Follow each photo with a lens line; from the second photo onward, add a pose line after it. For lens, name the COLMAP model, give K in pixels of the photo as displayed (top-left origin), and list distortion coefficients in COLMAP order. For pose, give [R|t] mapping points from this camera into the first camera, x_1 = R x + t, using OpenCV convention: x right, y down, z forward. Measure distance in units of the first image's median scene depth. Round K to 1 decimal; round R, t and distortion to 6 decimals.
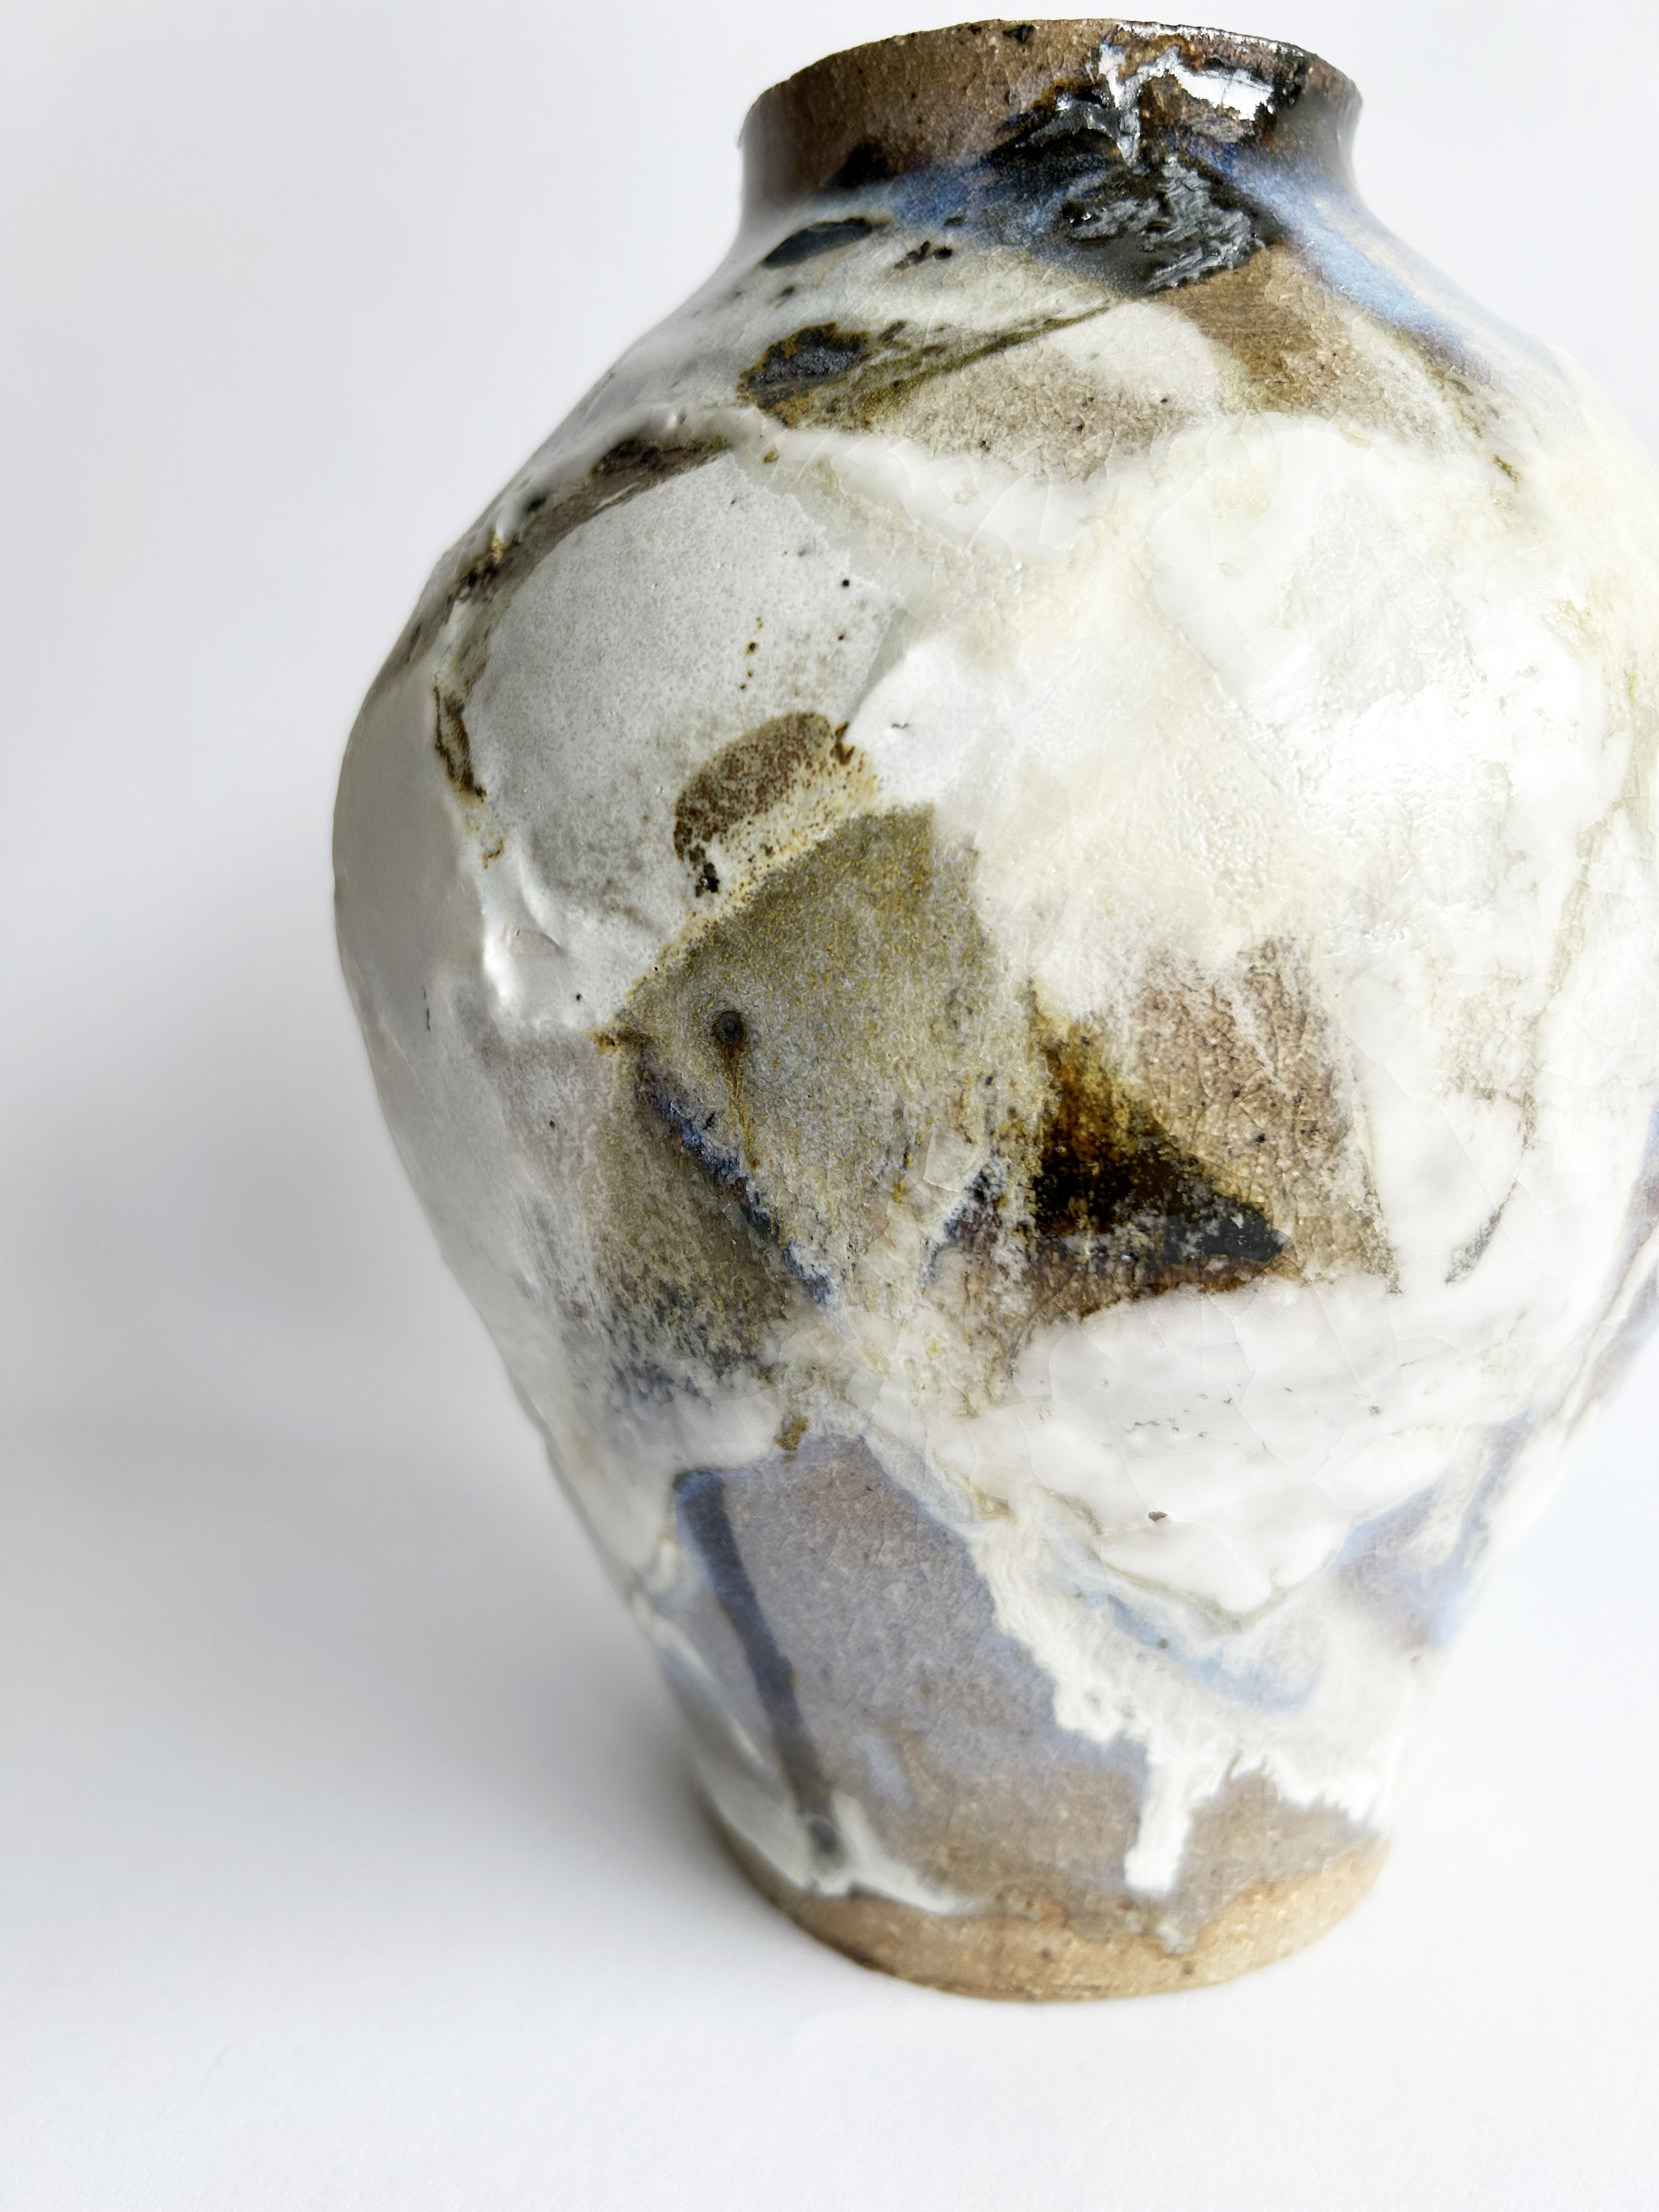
lens RADIAL K [[1660.3, 0, 836.6], [0, 1660.3, 1115.6], [0, 0, 1]] dist [0.006886, 0.023792]
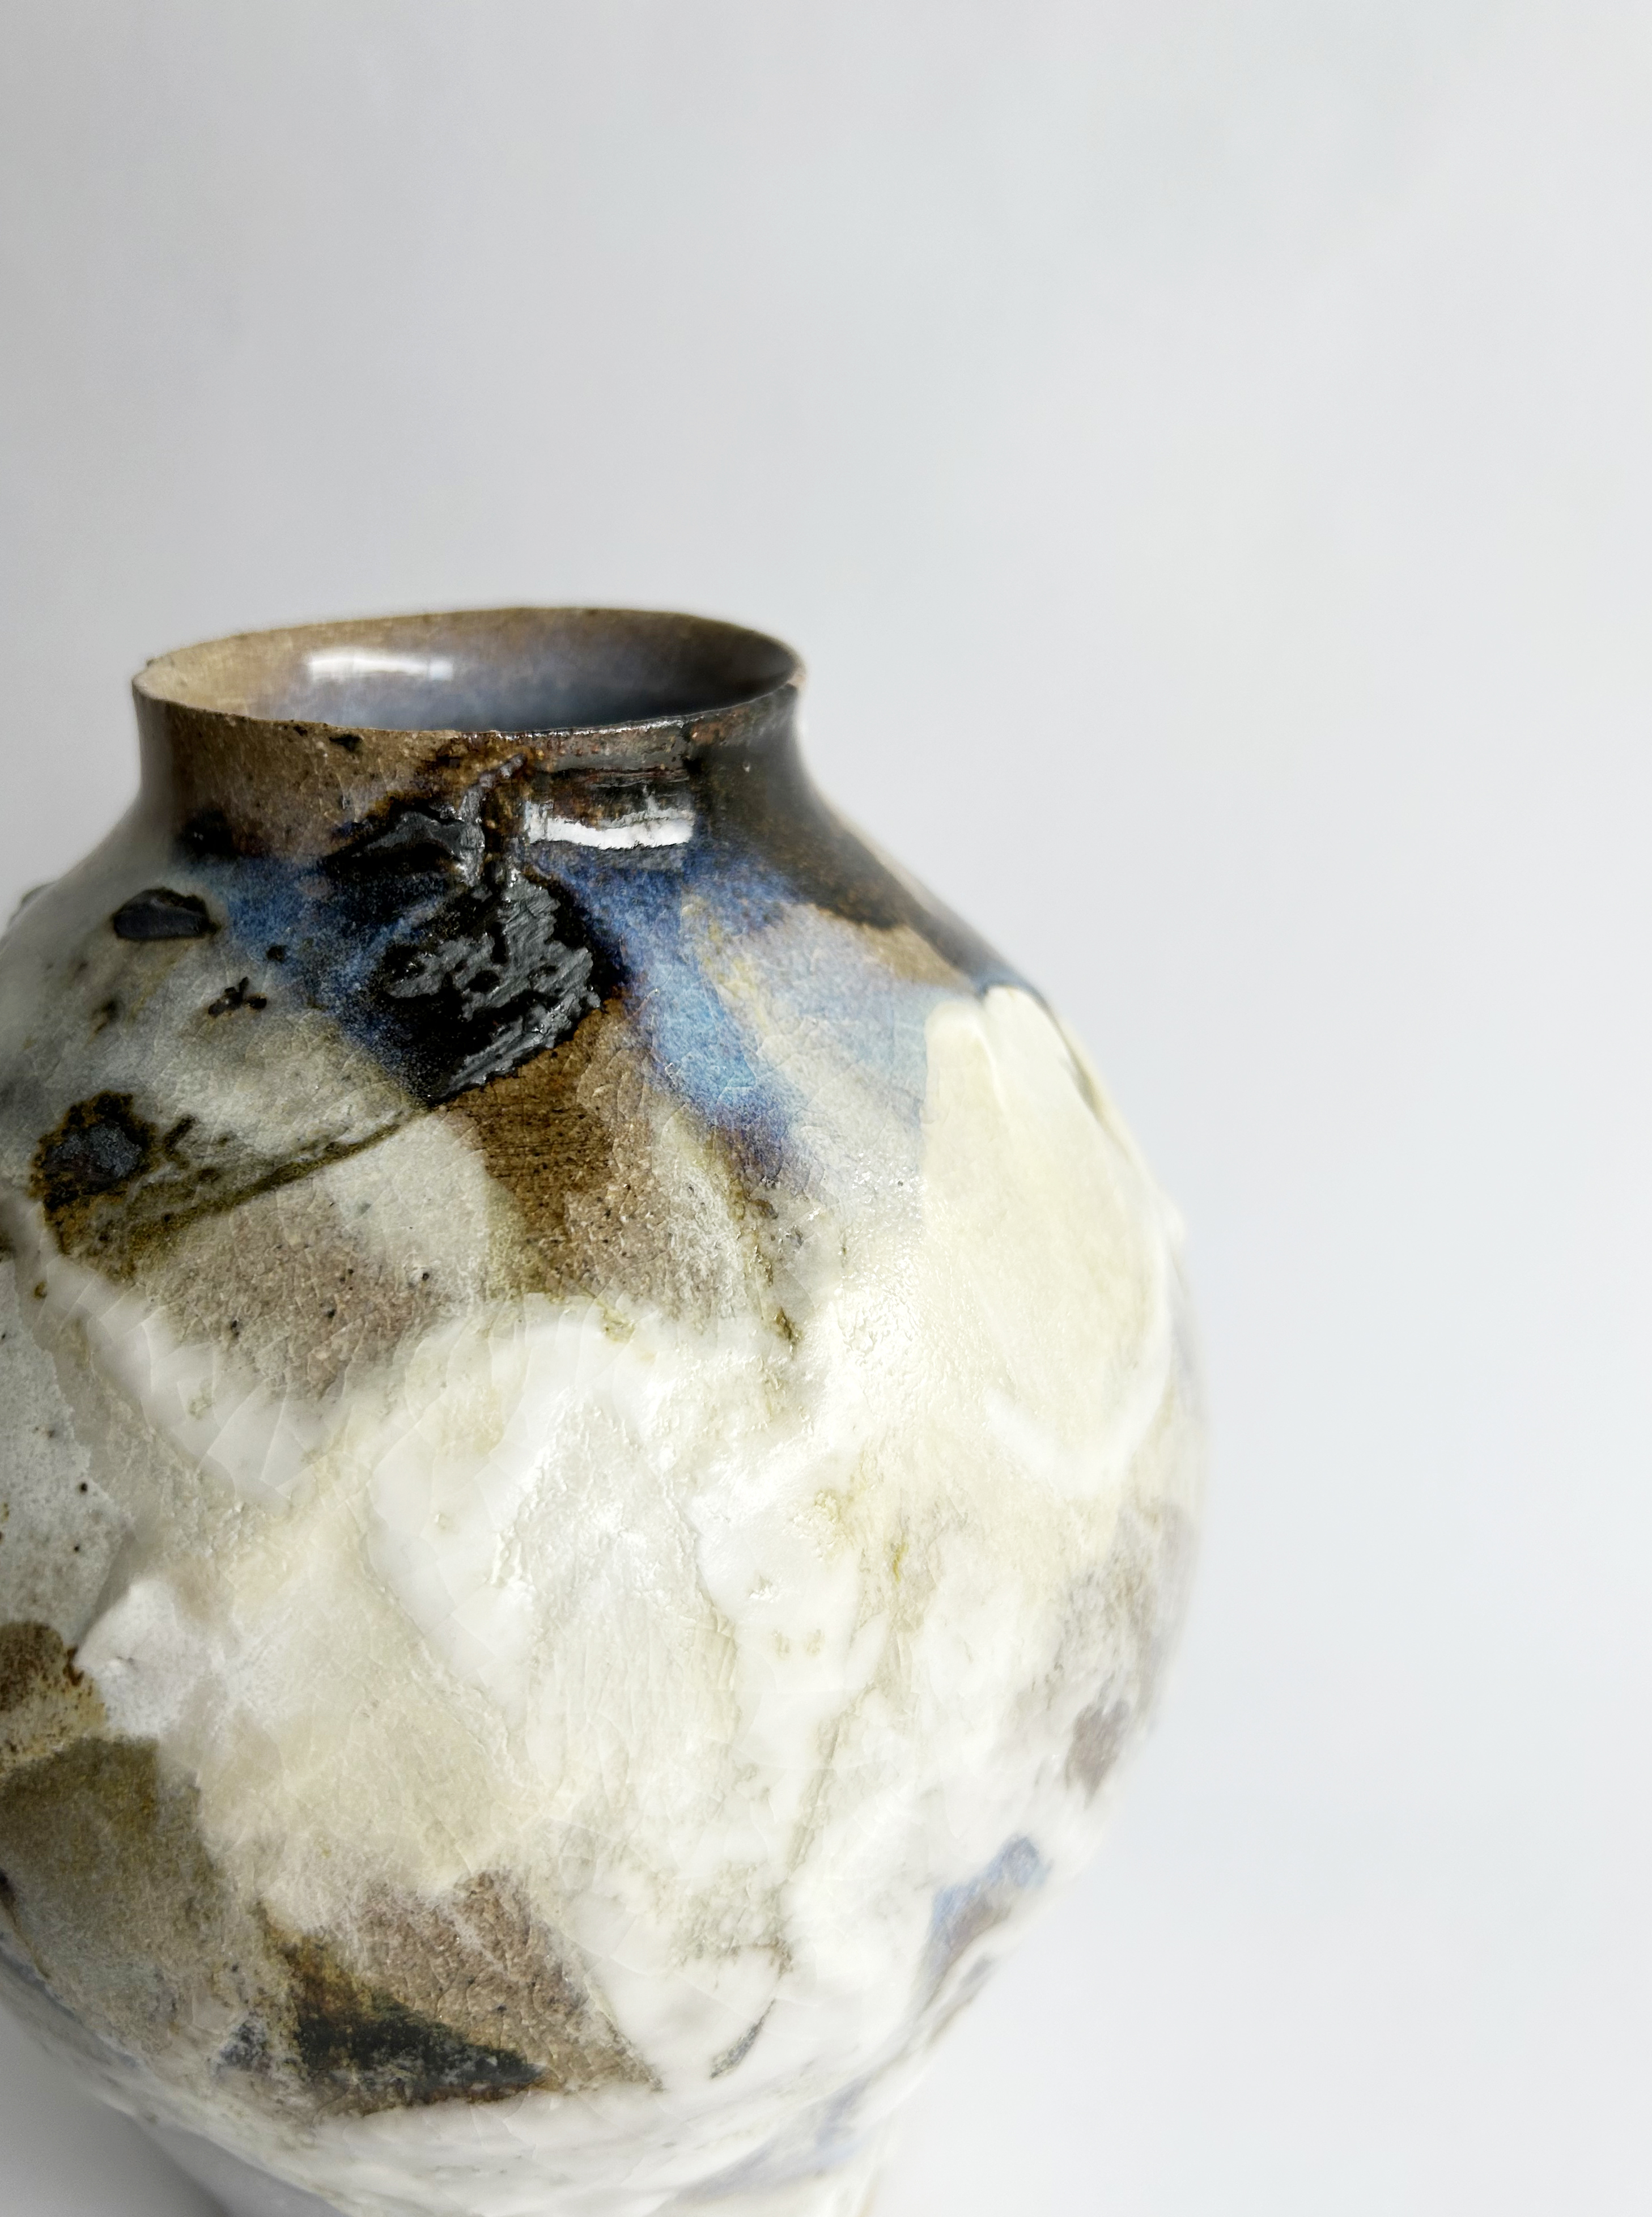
lens RADIAL K [[1664.1, 0, 834.8], [0, 1664.1, 1120.4], [0, 0, 1]] dist [0.006886, 0.023792]
pose [[0.999749, 0.016344, 0.015320, 0.433413], [-0.018962, 0.981542, 0.190306, -0.732311], [-0.011927, -0.190548, 0.981605, 0.064197]]
